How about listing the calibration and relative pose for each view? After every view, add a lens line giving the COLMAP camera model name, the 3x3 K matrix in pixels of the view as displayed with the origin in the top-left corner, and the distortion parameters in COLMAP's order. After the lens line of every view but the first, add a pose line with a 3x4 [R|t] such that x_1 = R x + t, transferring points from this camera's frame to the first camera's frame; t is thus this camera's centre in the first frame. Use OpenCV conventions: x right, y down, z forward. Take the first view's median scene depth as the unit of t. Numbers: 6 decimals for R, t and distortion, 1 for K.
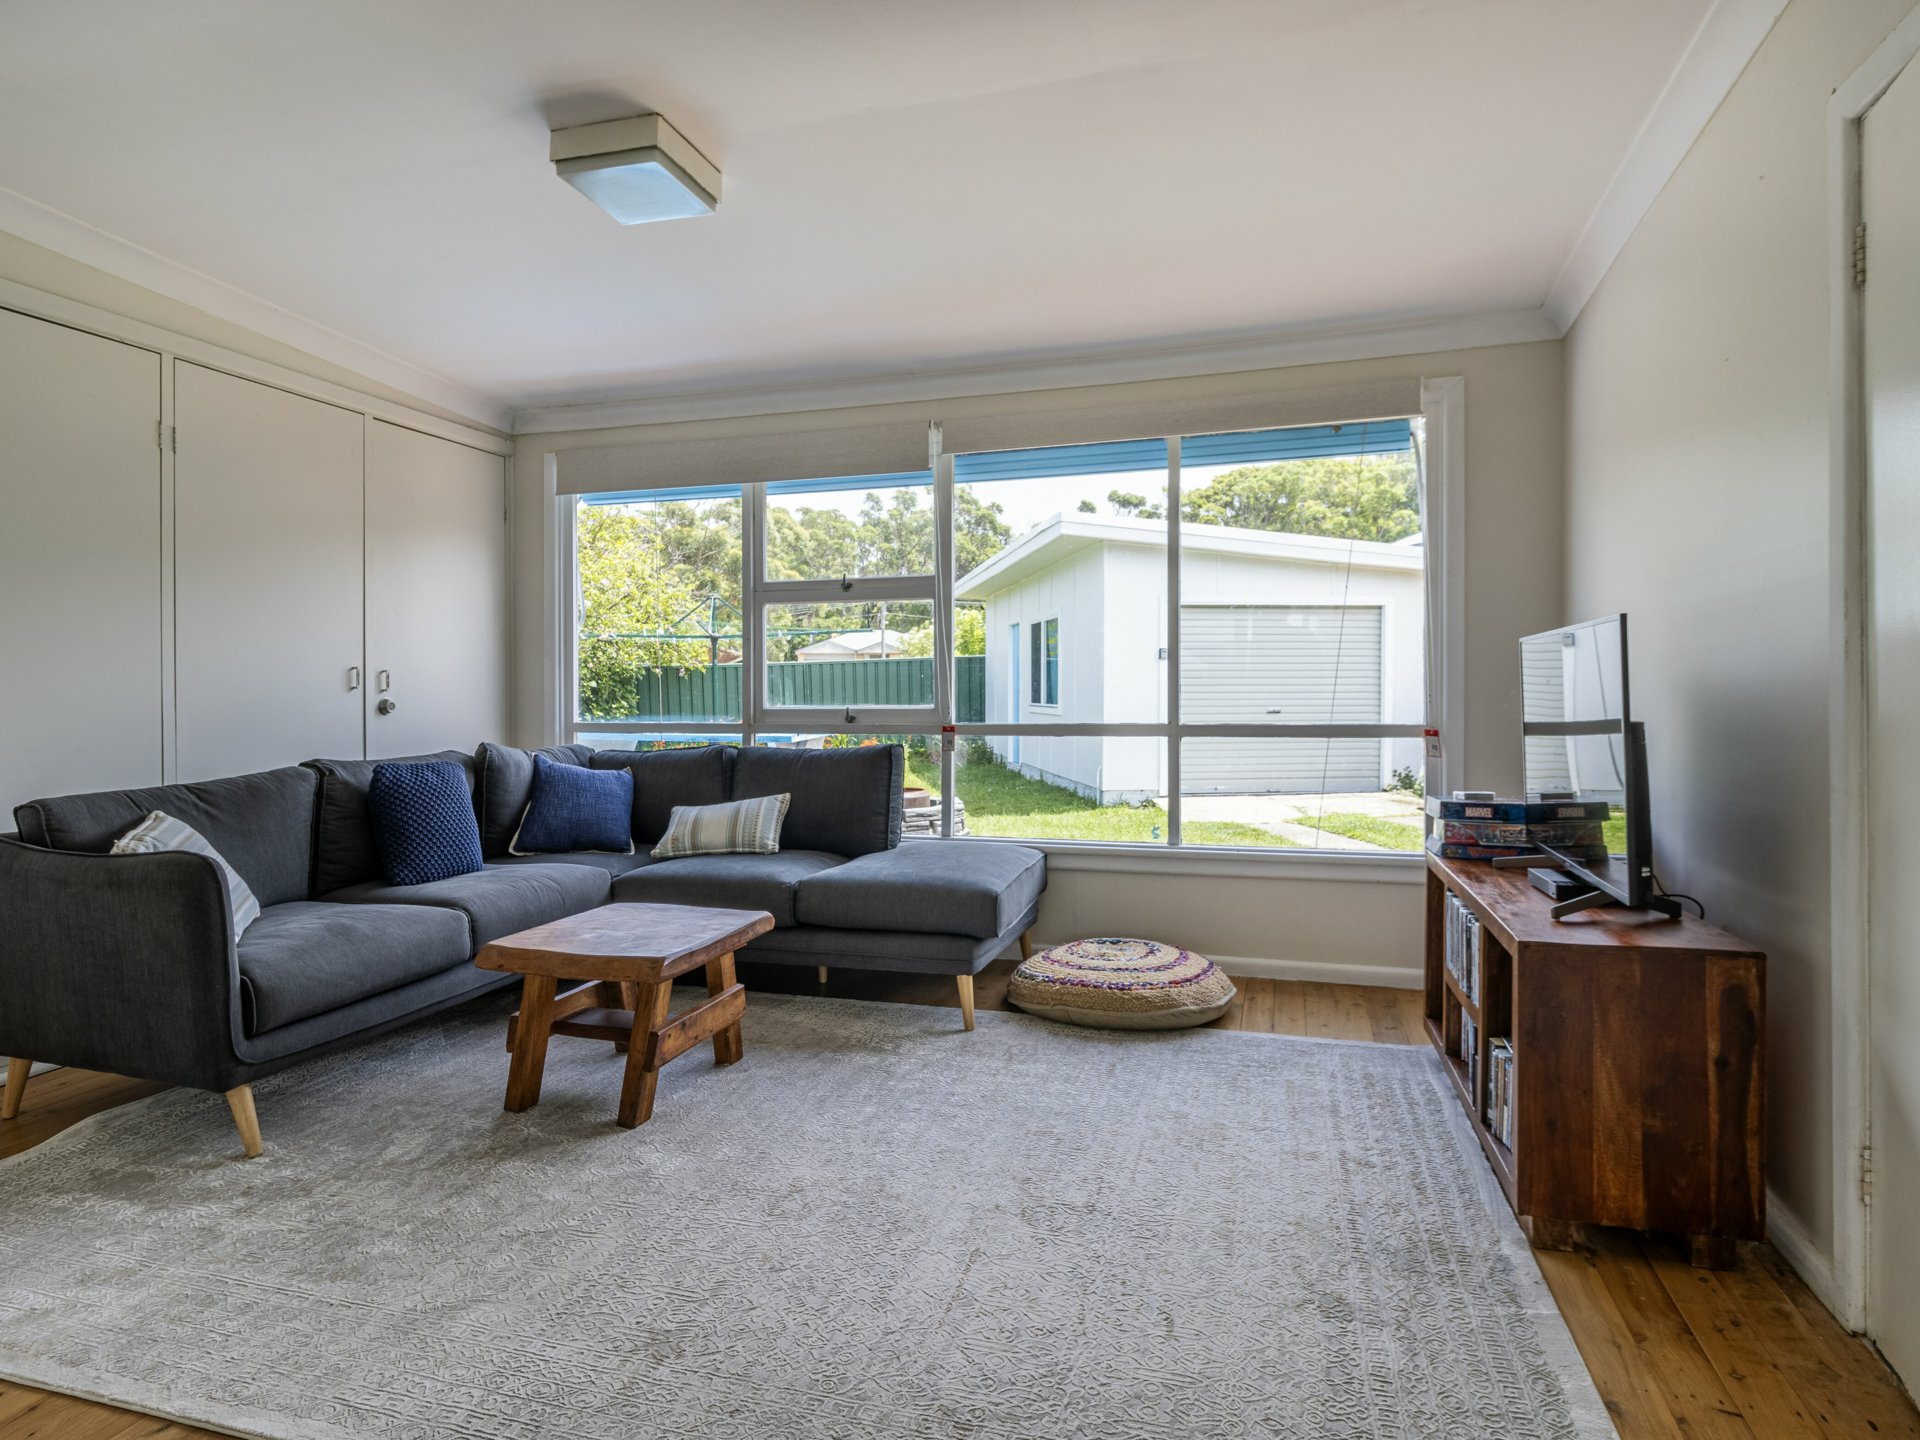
lens RADIAL K [[1132.4, 0, 952.5], [0, 1132.4, 695.3], [0, 0, 1]] dist [-0.007471, 0.000158]
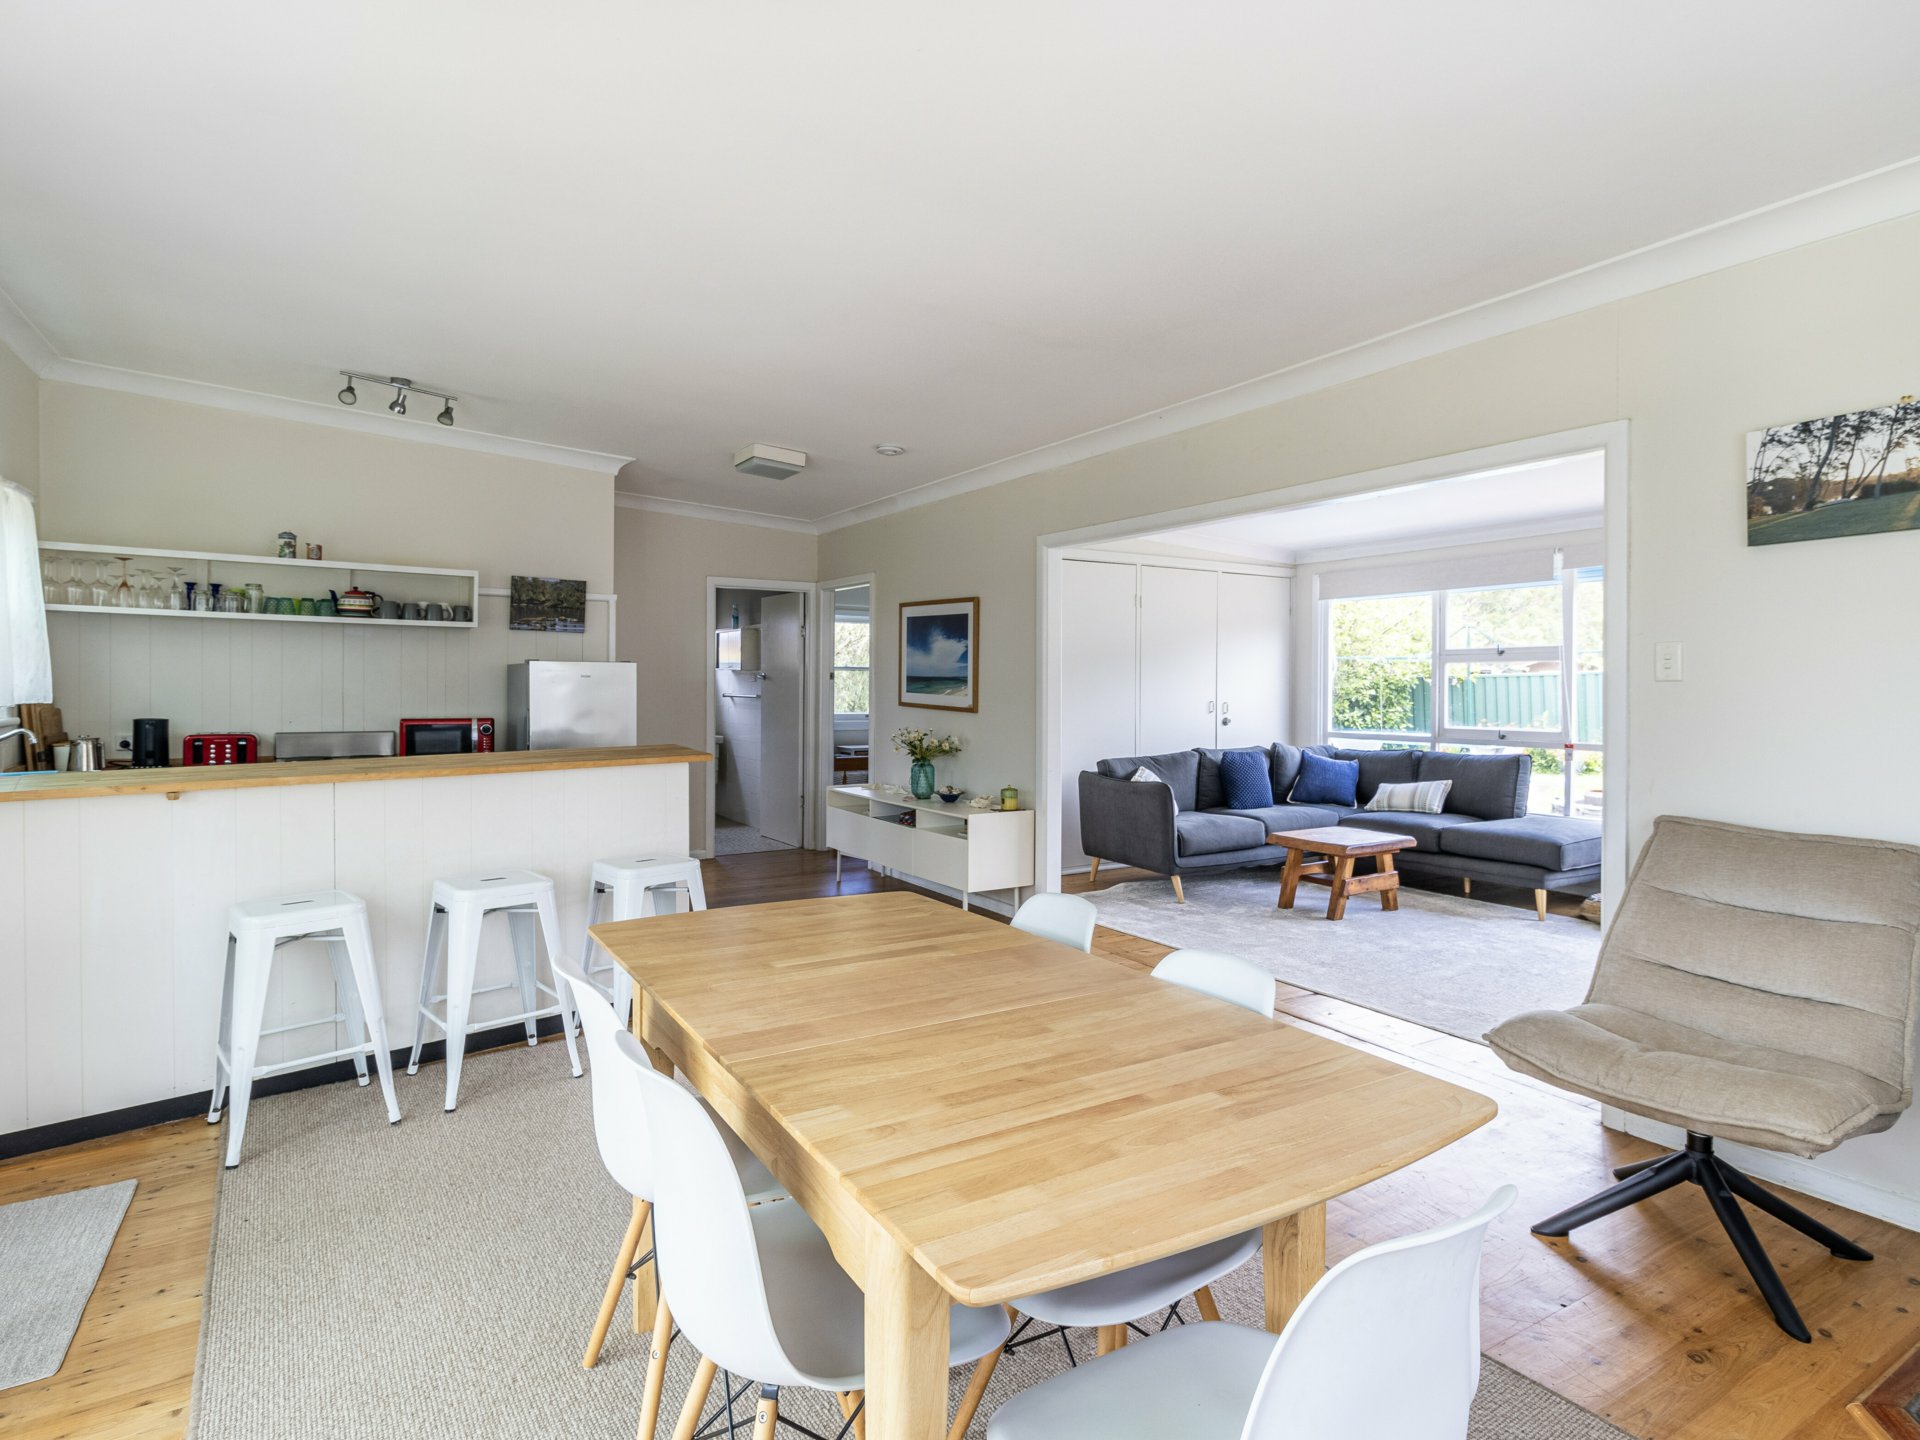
lens RADIAL K [[1024.0, 0, 949.1], [0, 1024.0, 690.3], [0, 0, 1]] dist [0.002577, 0.000290]
pose [[0.755022, 0.009205, -0.655634, 0.325906], [-0.010386, 0.999944, 0.002078, -0.047480], [0.655617, 0.005241, 0.755076, -0.716651]]
